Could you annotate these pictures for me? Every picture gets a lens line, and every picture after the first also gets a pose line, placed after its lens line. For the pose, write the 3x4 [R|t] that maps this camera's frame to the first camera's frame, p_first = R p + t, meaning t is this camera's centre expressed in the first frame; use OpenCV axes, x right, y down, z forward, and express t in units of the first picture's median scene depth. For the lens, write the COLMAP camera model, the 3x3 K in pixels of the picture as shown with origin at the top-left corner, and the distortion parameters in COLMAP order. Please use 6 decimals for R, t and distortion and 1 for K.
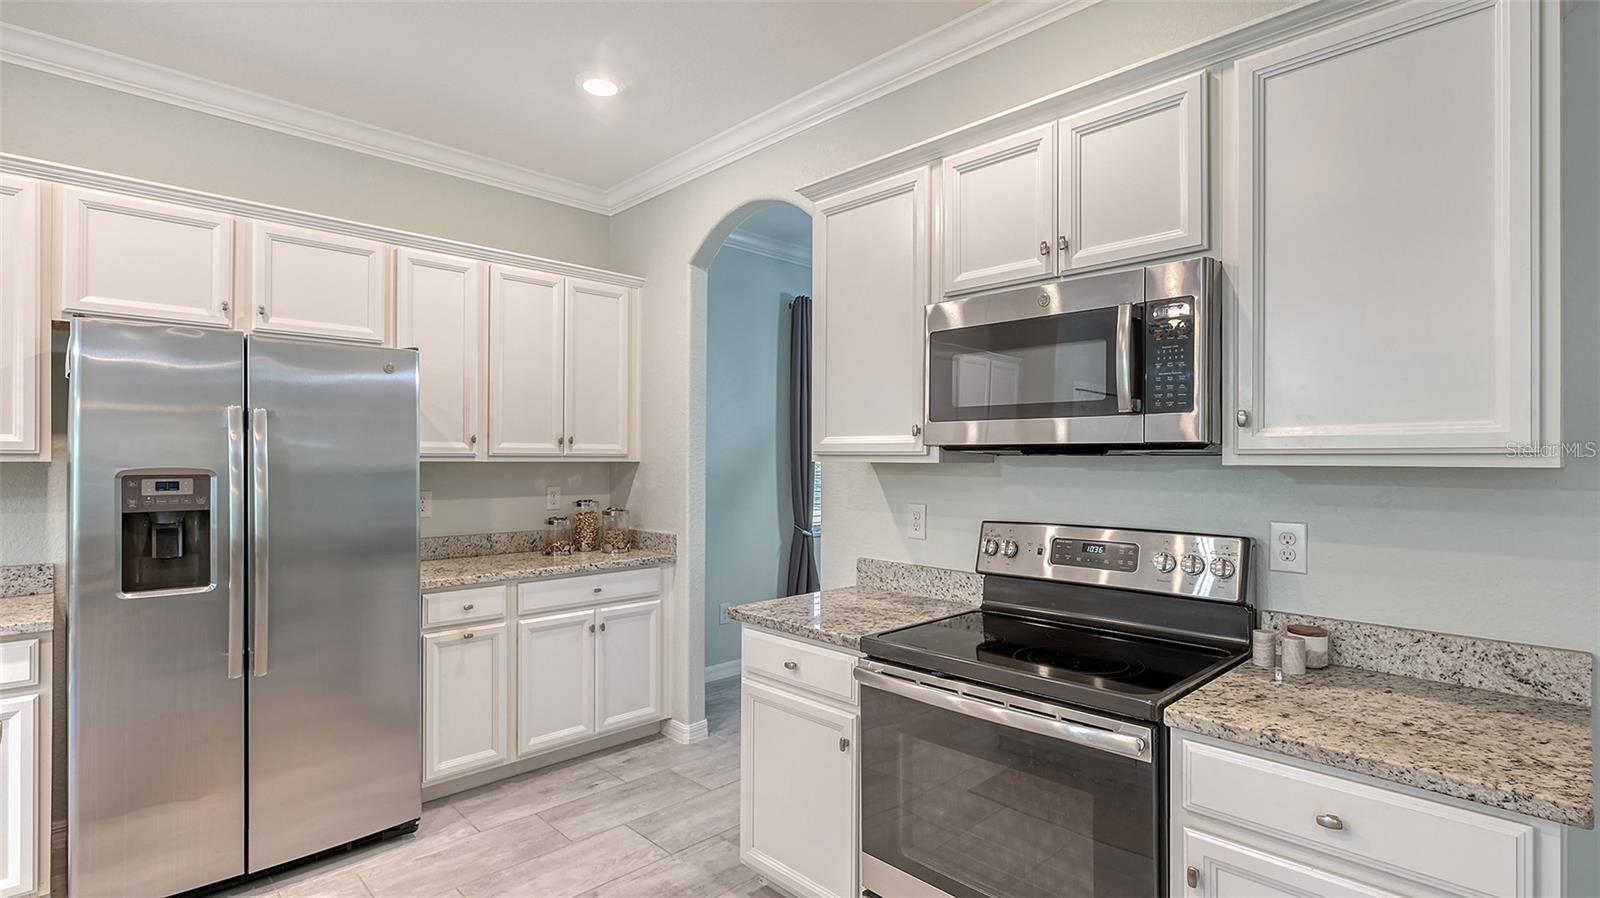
lens RADIAL K [[753.6, 0, 800.0], [0, 753.6, 449.0], [0, 0, 1]] dist [-0.000892, -0.000188]
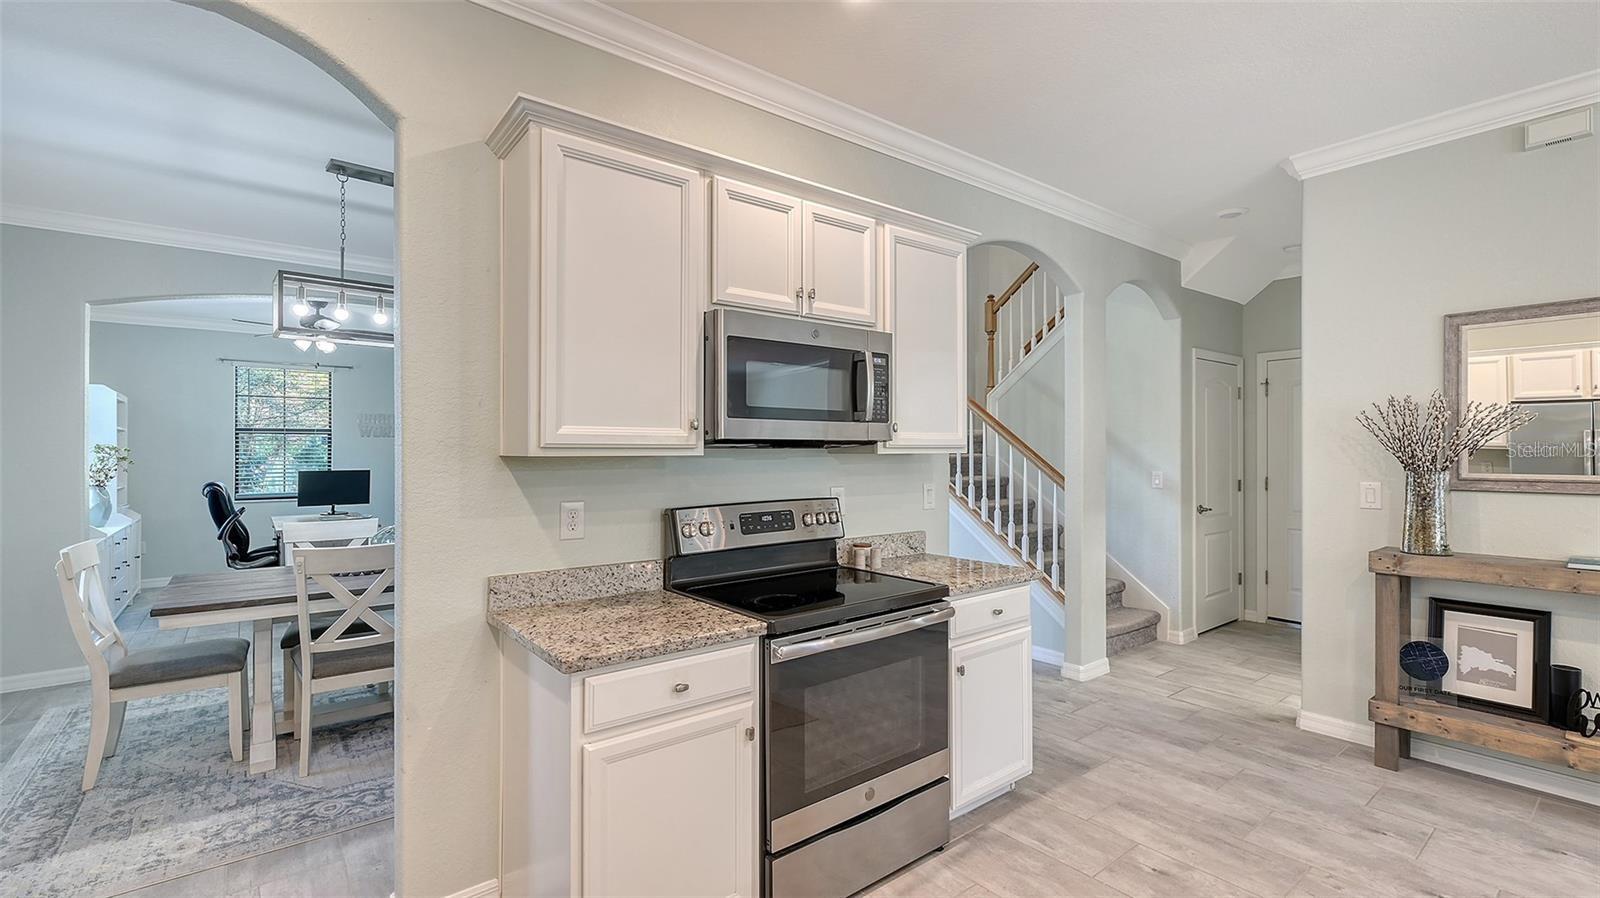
lens RADIAL K [[686.1, 0, 800.0], [0, 686.1, 449.0], [0, 0, 1]] dist [-0.002745, -0.000308]
pose [[0.109799, 0.001866, 0.993952, -0.789946], [-0.007260, 0.999973, -0.001075, 0.009861], [-0.993927, -0.007098, 0.109810, 0.778018]]
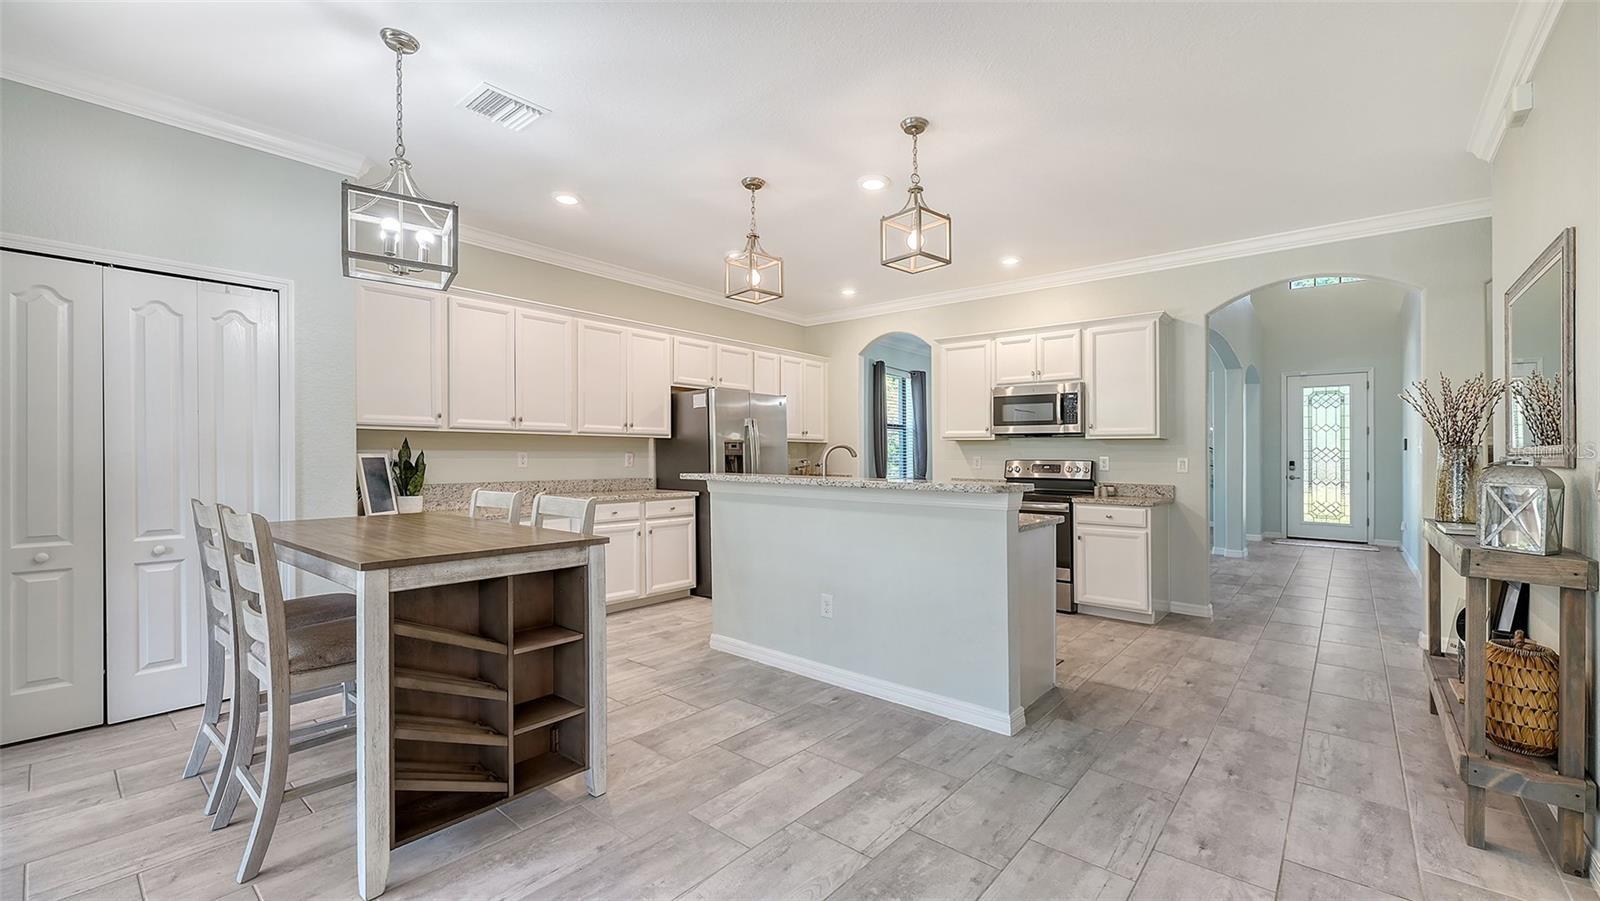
lens RADIAL K [[645.3, 0, 793.5], [0, 645.3, 433.6], [0, 0, 1]] dist [-0.000984, -0.000024]
pose [[0.996066, 0.006597, 0.088374, -0.858241], [-0.004904, 0.999800, -0.019367, 0.048920], [-0.088484, 0.018858, 0.995899, -1.516673]]
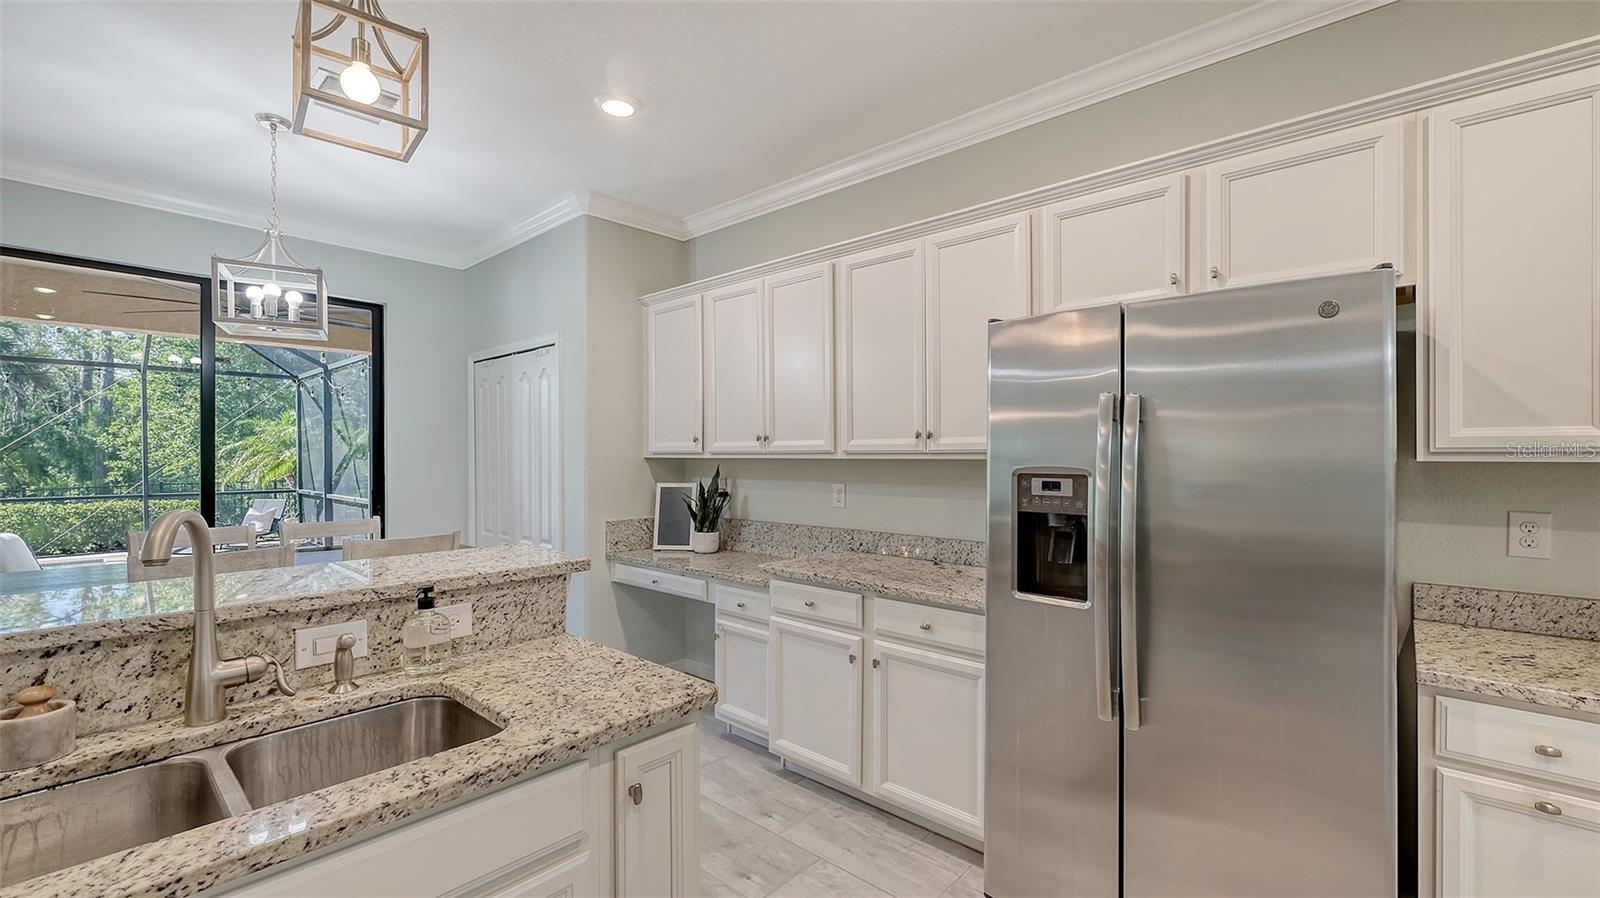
lens RADIAL K [[679.1, 0, 800.0], [0, 679.1, 449.0], [0, 0, 1]] dist [0.002984, 0.000230]
pose [[0.060494, -0.010904, -0.998109, -0.018434], [0.014935, 0.999838, -0.010017, 0.007336], [0.998057, -0.014301, 0.060647, 0.658790]]
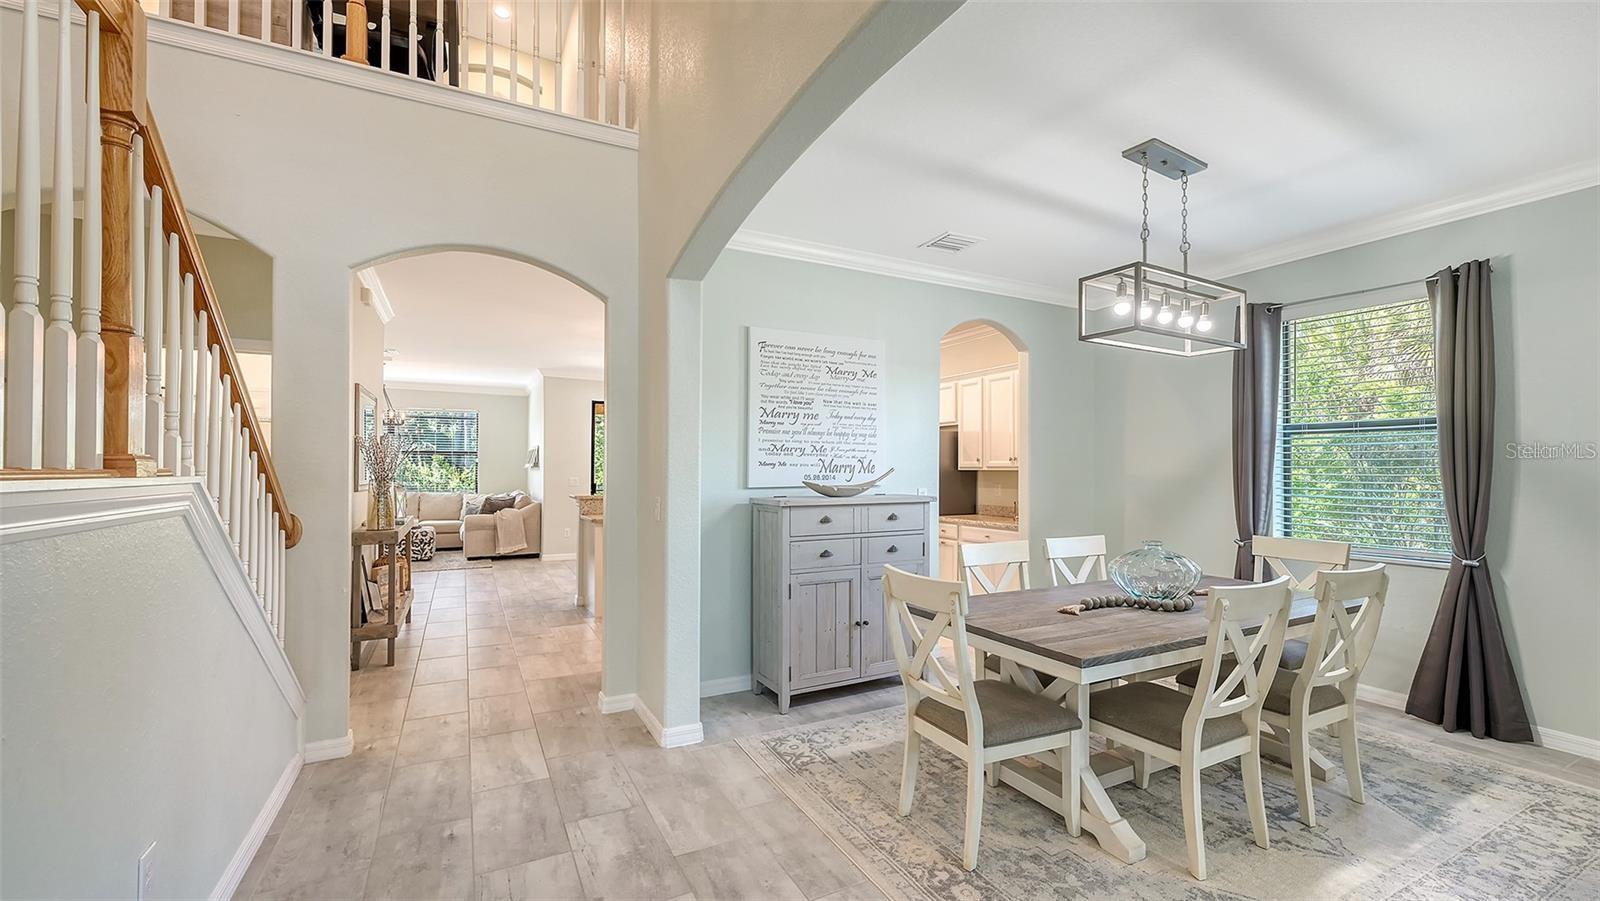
lens RADIAL K [[646.3, 0, 801.9], [0, 646.3, 456.3], [0, 0, 1]] dist [-0.000482, -0.000218]
pose [[-0.287765, -0.022849, -0.957428, 2.256876], [0.007358, 0.999633, -0.026068, 0.035411], [0.957673, -0.014546, -0.287491, 1.602254]]
